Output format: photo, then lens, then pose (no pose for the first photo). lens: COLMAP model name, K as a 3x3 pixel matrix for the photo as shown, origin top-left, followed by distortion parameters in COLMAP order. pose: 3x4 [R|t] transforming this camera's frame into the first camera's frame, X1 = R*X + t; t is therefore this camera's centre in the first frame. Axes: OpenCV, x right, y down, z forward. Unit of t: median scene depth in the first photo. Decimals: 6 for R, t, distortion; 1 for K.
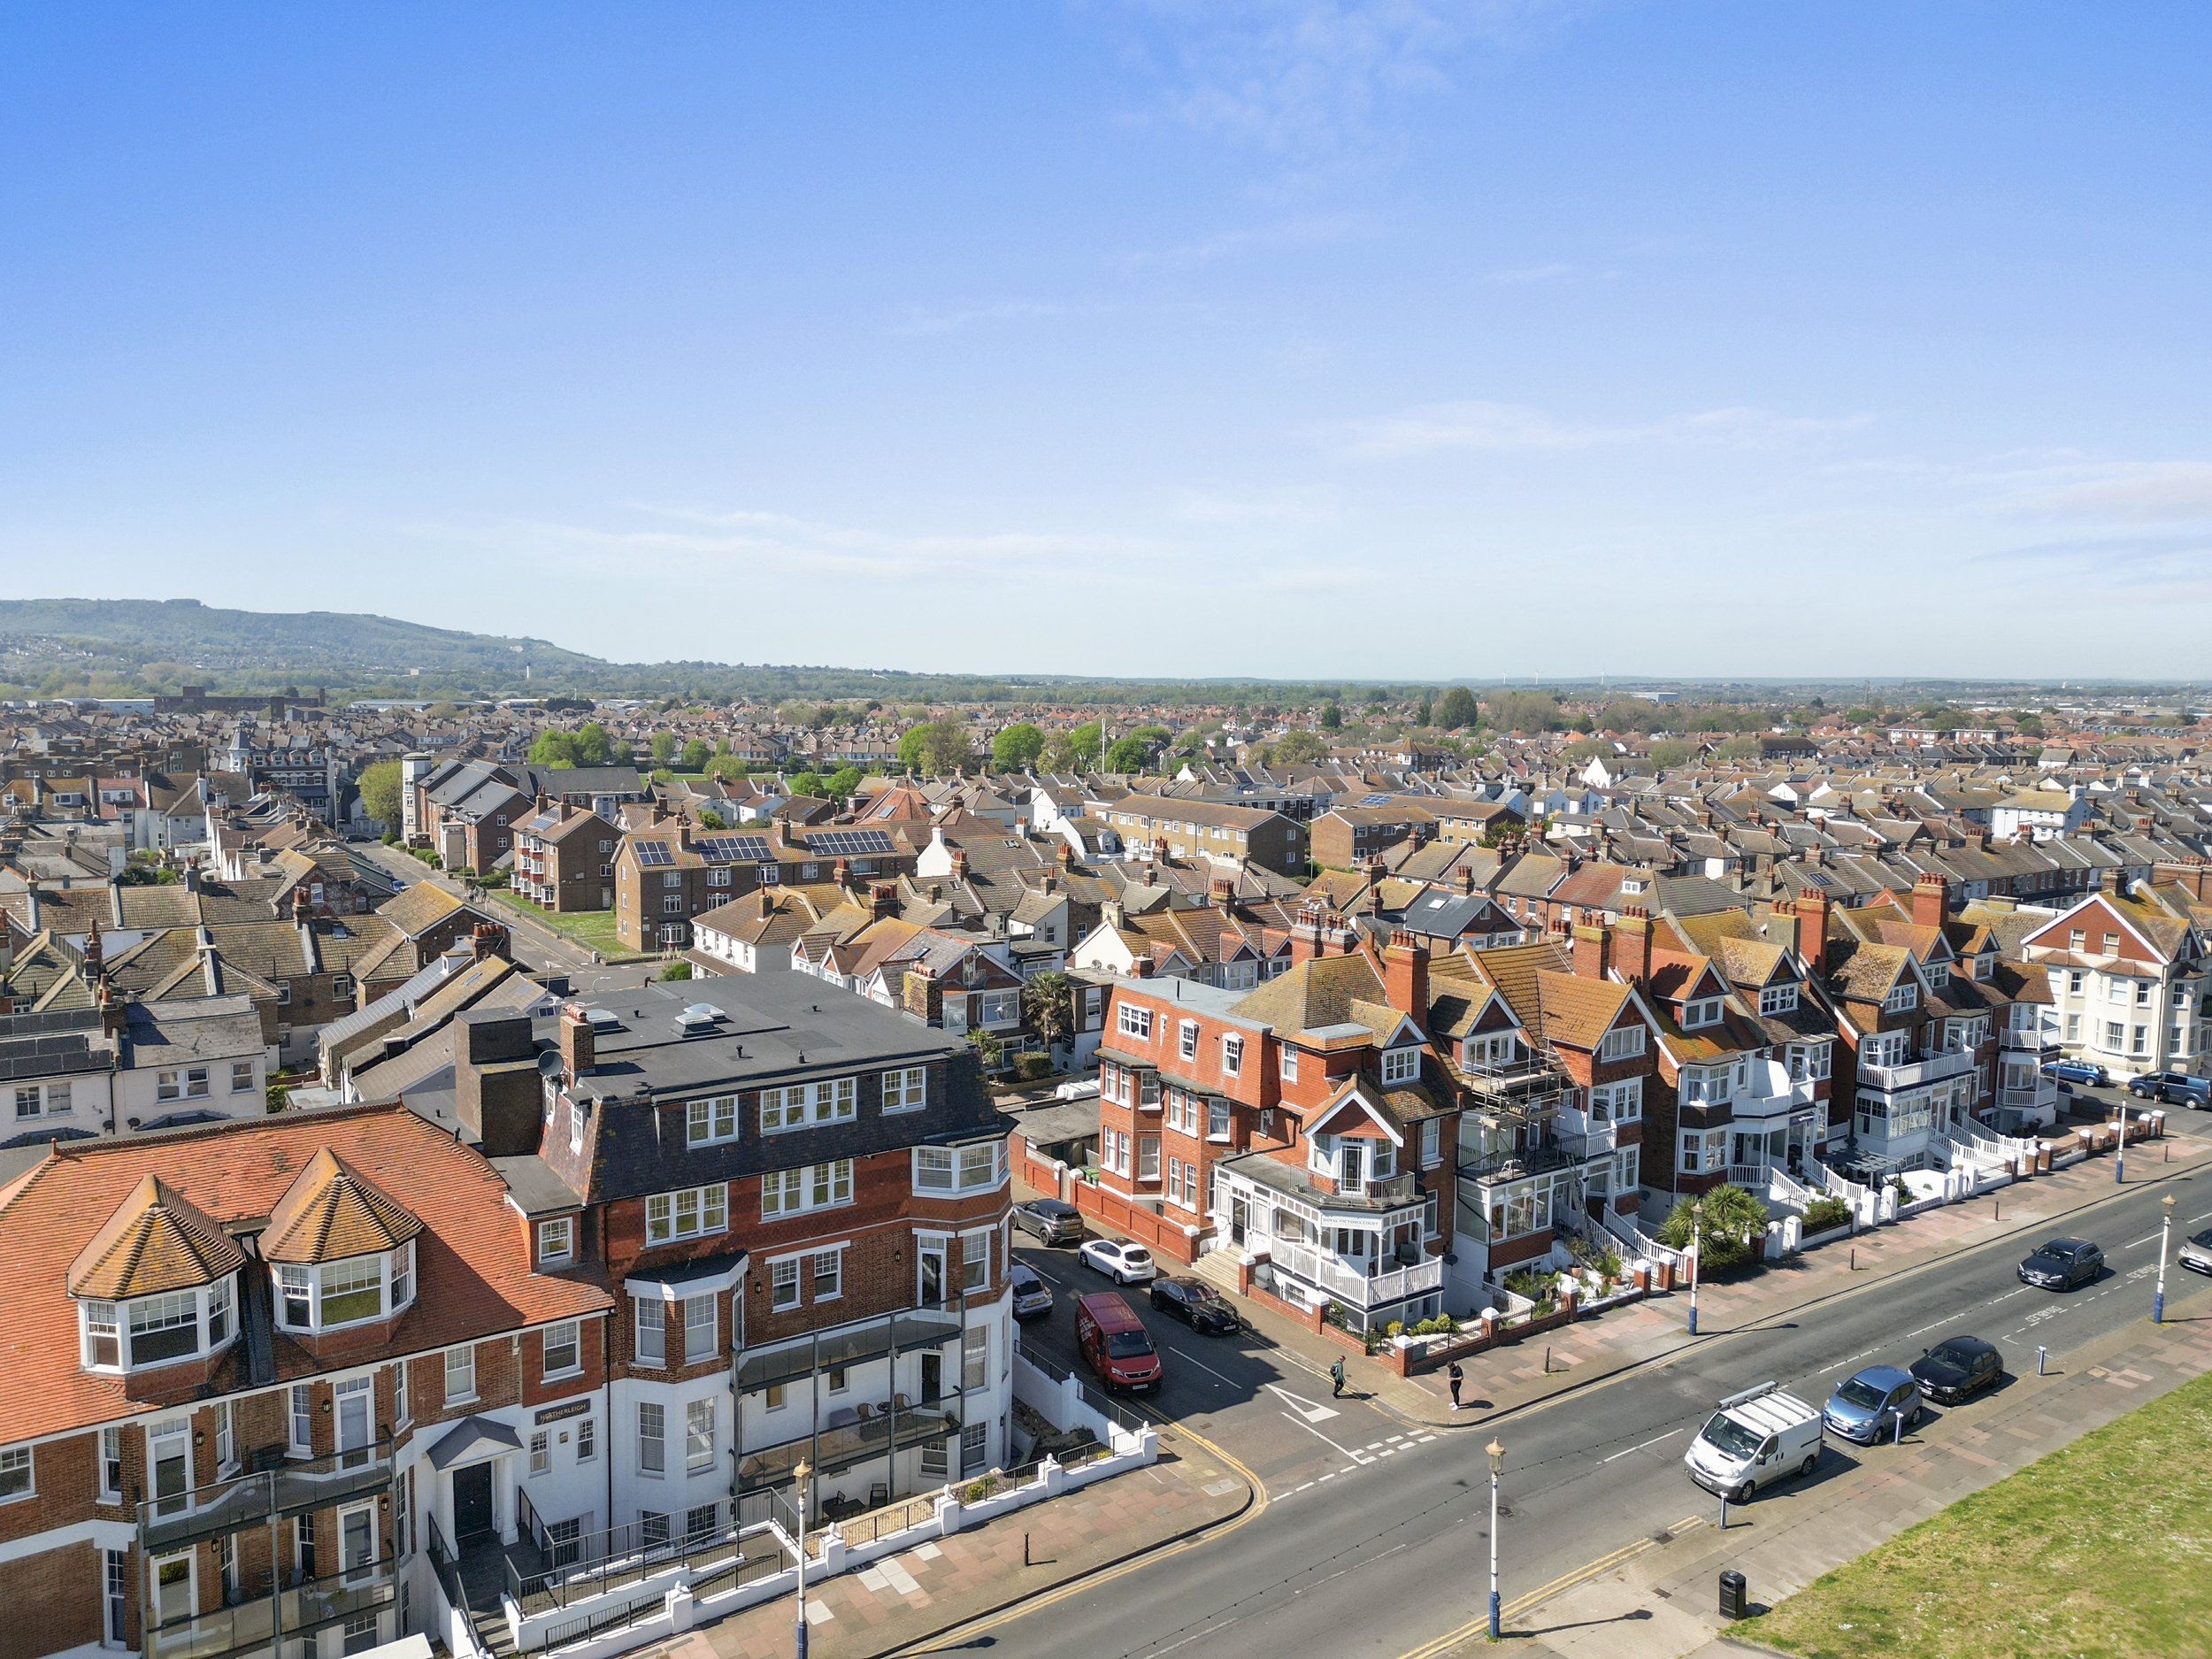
lens RADIAL K [[1543.8, 0, 1103.0], [0, 1543.8, 834.1], [0, 0, 1]] dist [0.083232, -0.081388]
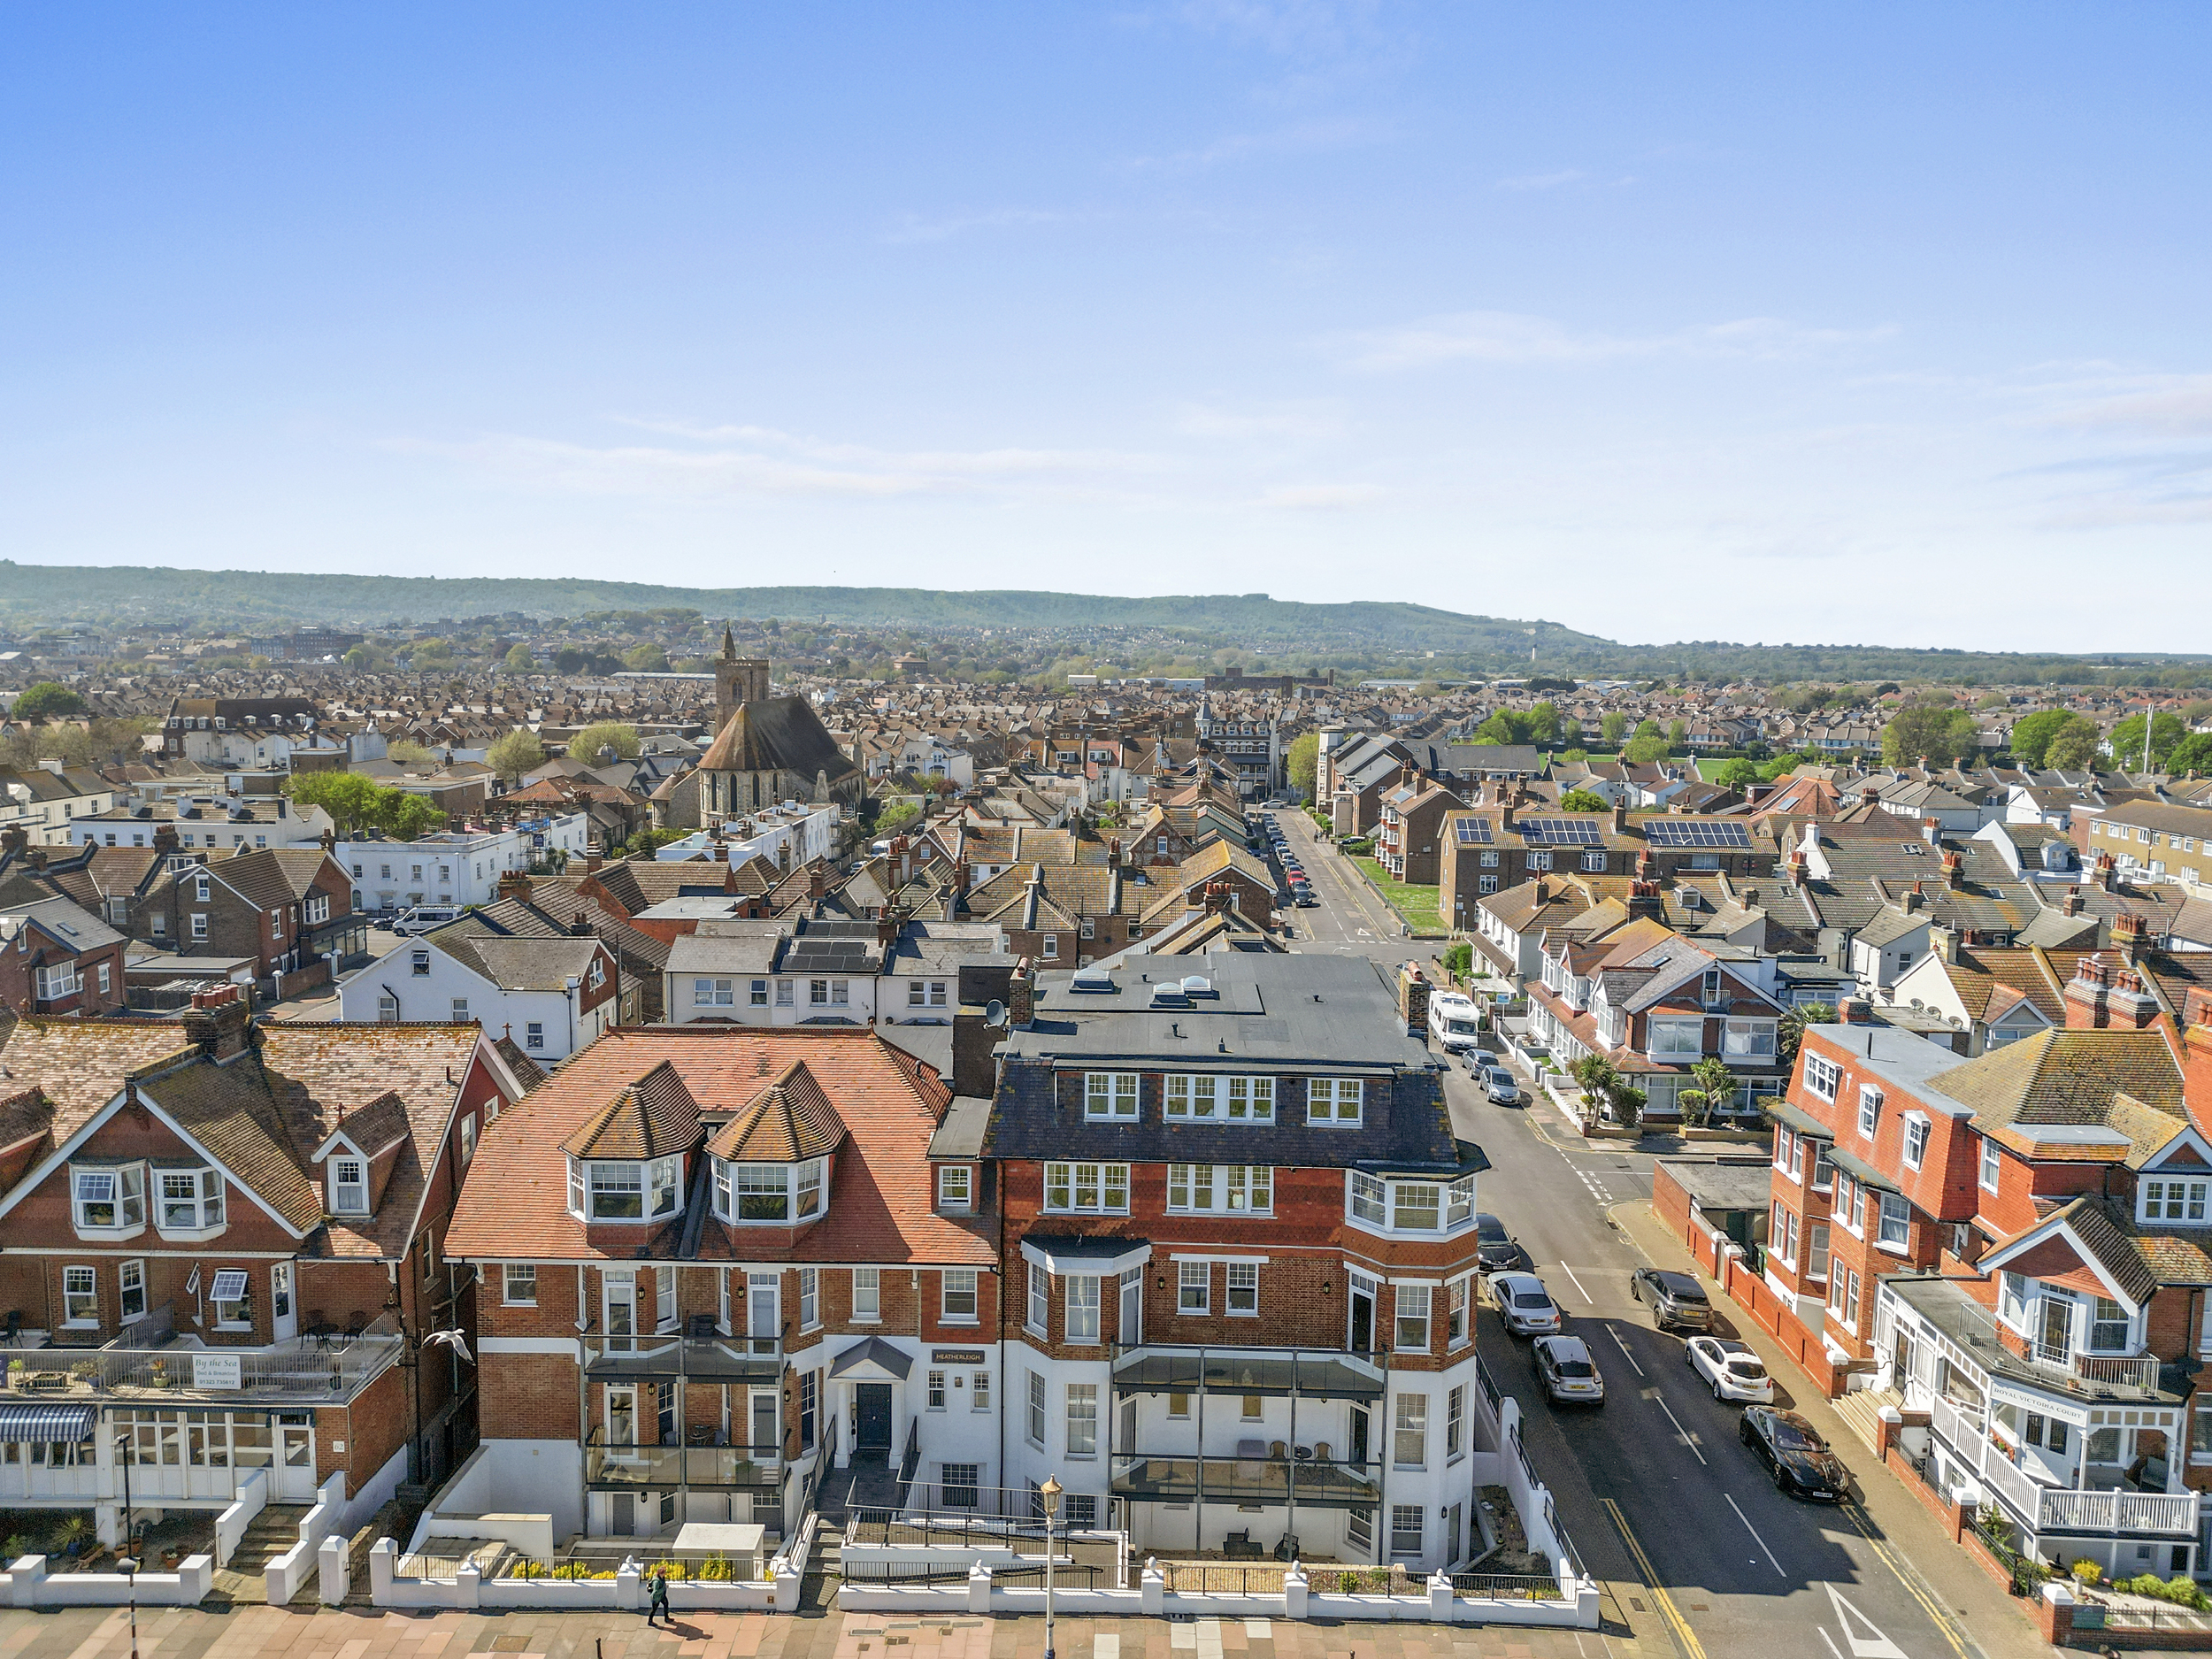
lens RADIAL K [[1543.8, 0, 1103.0], [0, 1543.8, 834.1], [0, 0, 1]] dist [0.083232, -0.081388]
pose [[0.809453, 0.068534, -0.583172, 0.262443], [-0.061898, 0.997591, 0.031322, -0.005074], [0.583914, 0.010743, 0.811745, 0.207376]]
